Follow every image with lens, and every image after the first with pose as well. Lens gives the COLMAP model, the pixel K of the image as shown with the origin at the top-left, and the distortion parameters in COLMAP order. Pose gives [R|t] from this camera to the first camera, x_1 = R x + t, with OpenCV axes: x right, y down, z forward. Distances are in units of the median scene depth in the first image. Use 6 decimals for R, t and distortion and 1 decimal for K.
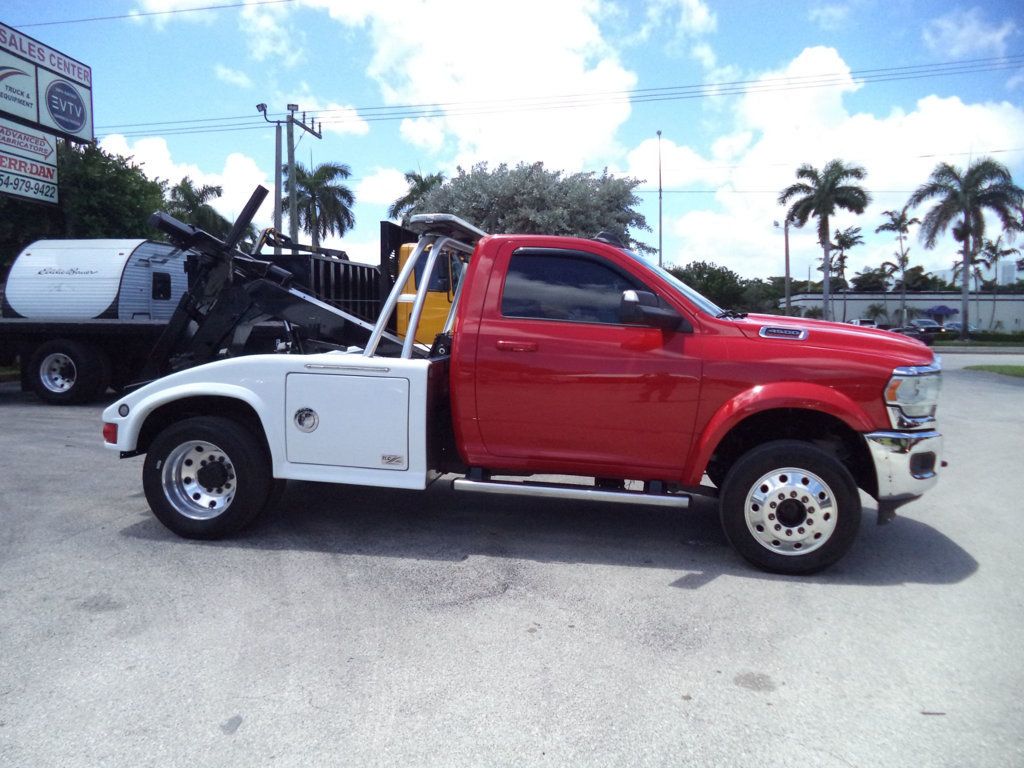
lens RADIAL K [[874.6, 0, 512.0], [0, 874.6, 384.0], [0, 0, 1]] dist [-0.020761, 0.002328]
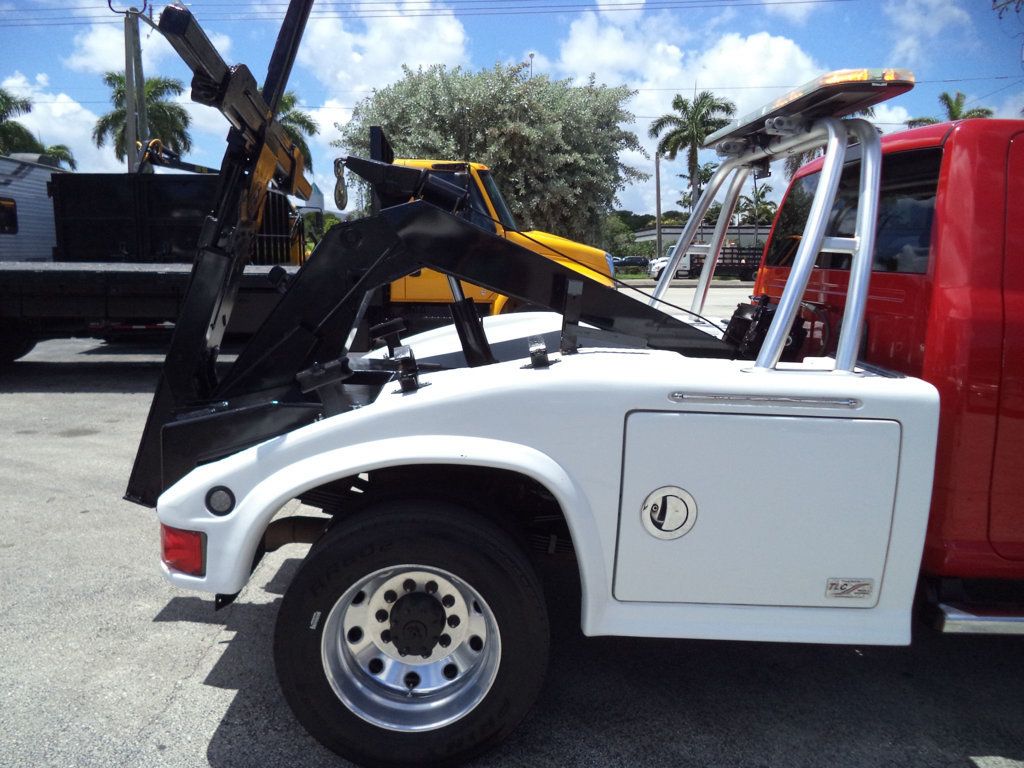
lens RADIAL K [[852.5, 0, 512.0], [0, 852.5, 384.0], [0, 0, 1]] dist [0.002688, -0.037694]
pose [[0.980509, -0.028518, 0.194392, -0.134491], [0.012700, 0.996540, 0.082134, -0.021846], [-0.196062, -0.078064, 0.977479, 0.195152]]
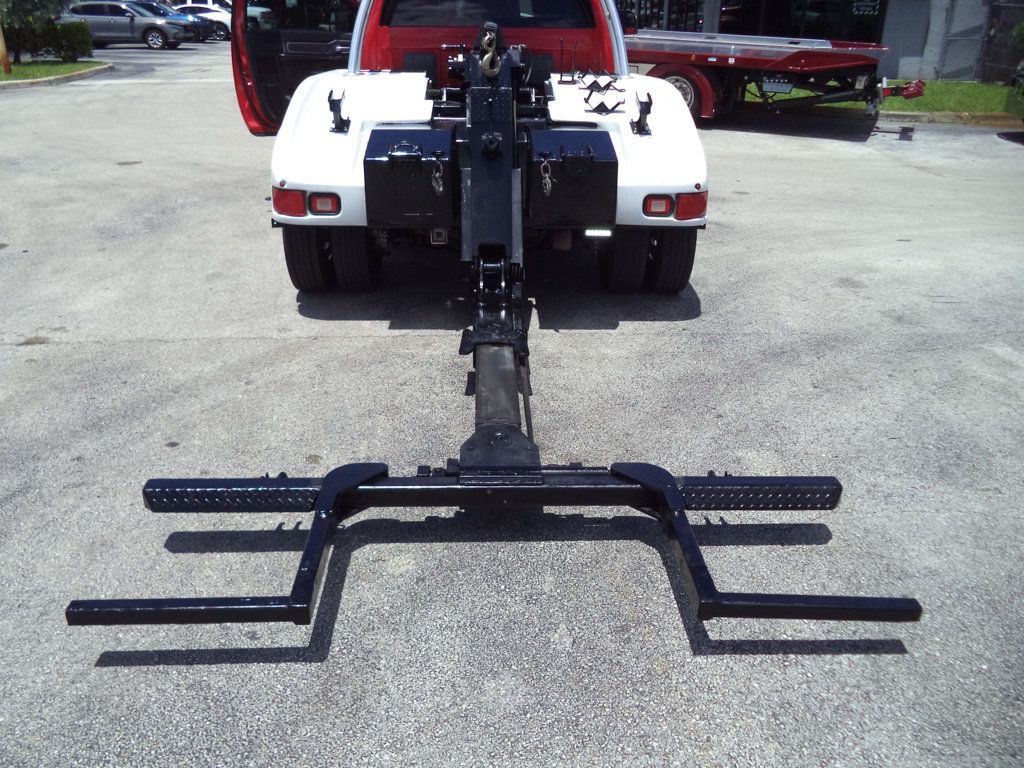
lens RADIAL K [[867.1, 0, 540.2], [0, 867.1, 381.3], [0, 0, 1]] dist [-0.017394, -0.012240]
pose [[-0.236236, -0.398632, 0.886163, -0.427793], [0.060514, 0.904170, 0.422865, -0.051564], [-0.969810, 0.153521, -0.189474, 0.468709]]
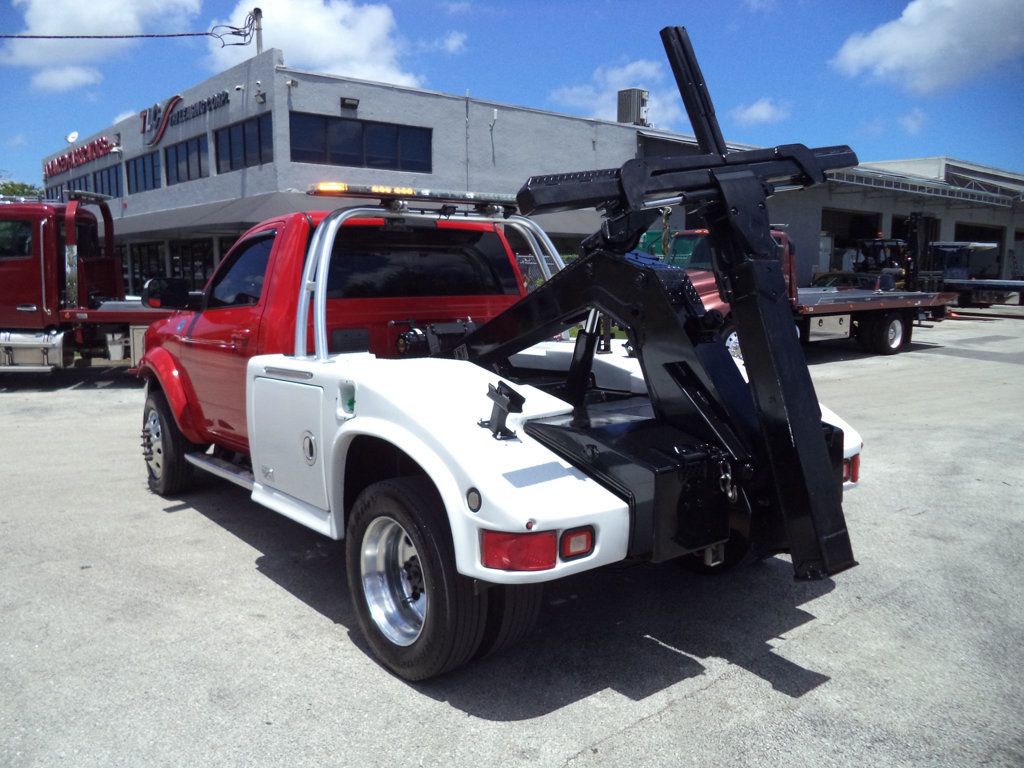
lens RADIAL K [[842.3, 0, 532.8], [0, 842.3, 365.8], [0, 0, 1]] dist [-0.031138, 0.010560]
pose [[-0.766631, -0.080500, 0.637021, -0.252938], [0.044180, 0.983145, 0.177409, -0.061204], [-0.640566, 0.164151, -0.750153, 0.610588]]
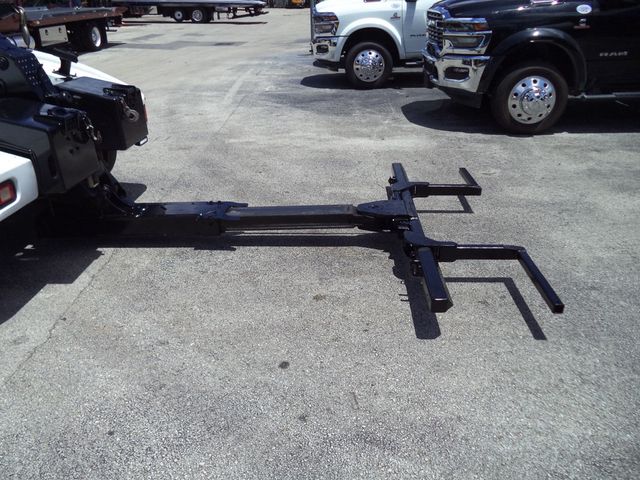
lens RADIAL K [[512.6, 0, 334.4], [0, 512.6, 232.0], [0, 0, 1]] dist [-0.015484, -0.014172]
pose [[-0.988313, 0.066484, -0.137176, -0.222989], [-0.010062, 0.869464, 0.493893, -0.056440], [0.152106, 0.489501, -0.858634, 0.624108]]
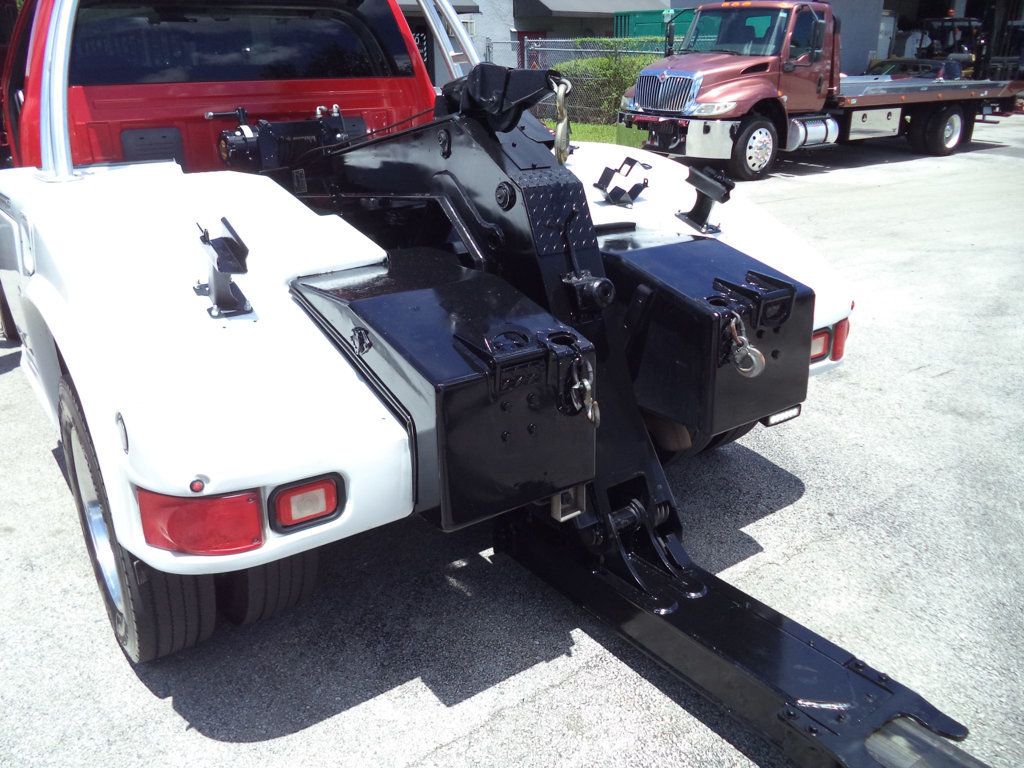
lens RADIAL K [[839.2, 0, 525.9], [0, 839.2, 377.9], [0, 0, 1]] dist [-0.030755, 0.014667]
pose [[-0.730398, -0.243113, 0.638291, -0.232577], [0.056440, 0.909831, 0.411122, -0.047945], [-0.680686, 0.336308, -0.650817, 0.519791]]
